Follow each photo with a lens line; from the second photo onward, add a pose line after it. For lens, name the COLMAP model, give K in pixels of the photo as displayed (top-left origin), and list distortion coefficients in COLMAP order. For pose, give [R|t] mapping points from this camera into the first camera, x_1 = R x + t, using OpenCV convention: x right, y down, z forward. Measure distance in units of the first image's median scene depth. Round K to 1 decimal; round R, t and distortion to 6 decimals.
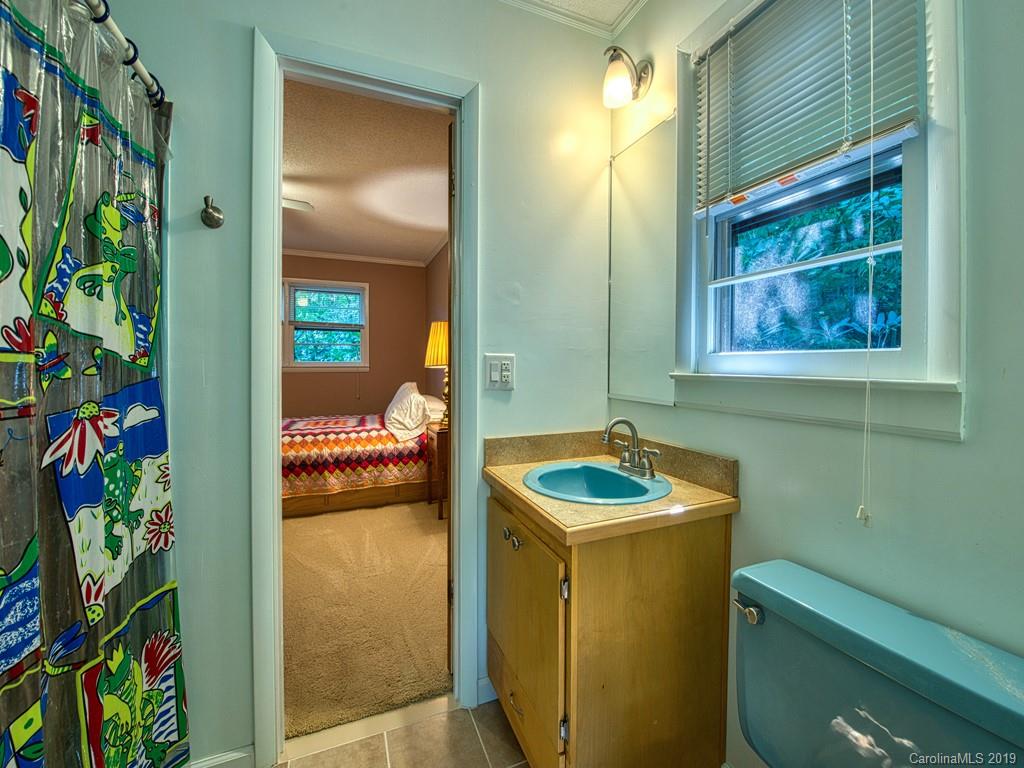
lens RADIAL K [[409.4, 0, 512.6], [0, 409.4, 388.1], [0, 0, 1]] dist [-0.018815, -0.000453]
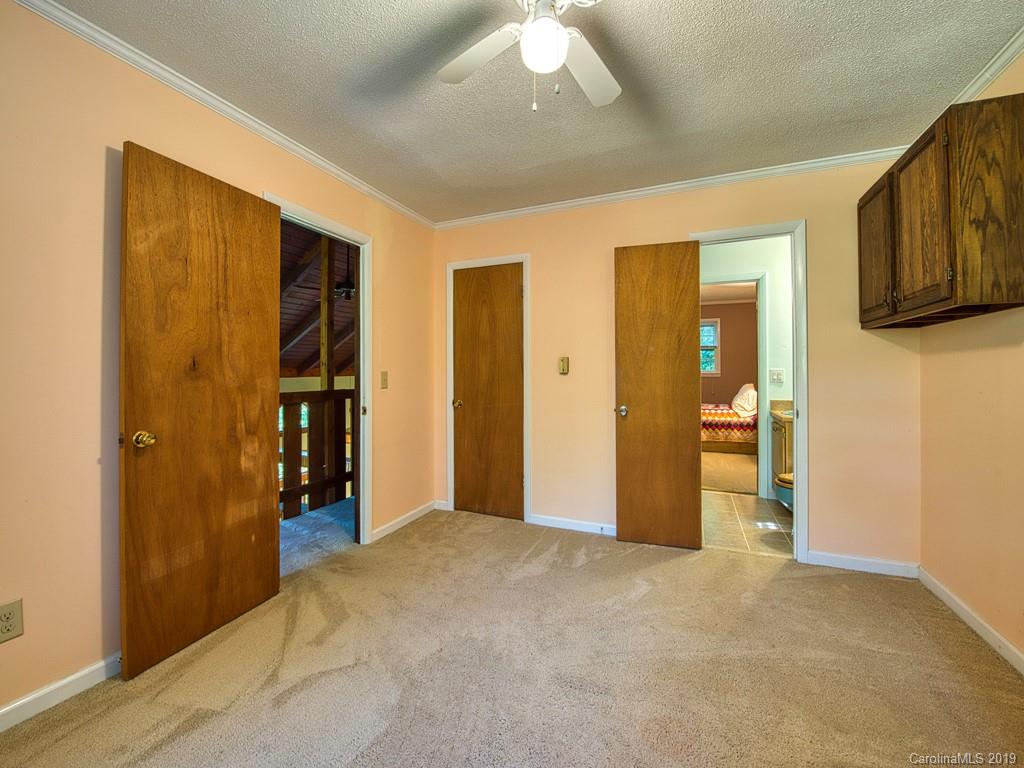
lens RADIAL K [[409.4, 0, 512.6], [0, 409.4, 388.1], [0, 0, 1]] dist [-0.018815, -0.000453]
pose [[0.699109, -0.005244, -0.714996, 0.280755], [-0.004210, 0.999926, -0.011451, 0.034295], [0.715003, 0.011015, 0.699035, -0.899356]]
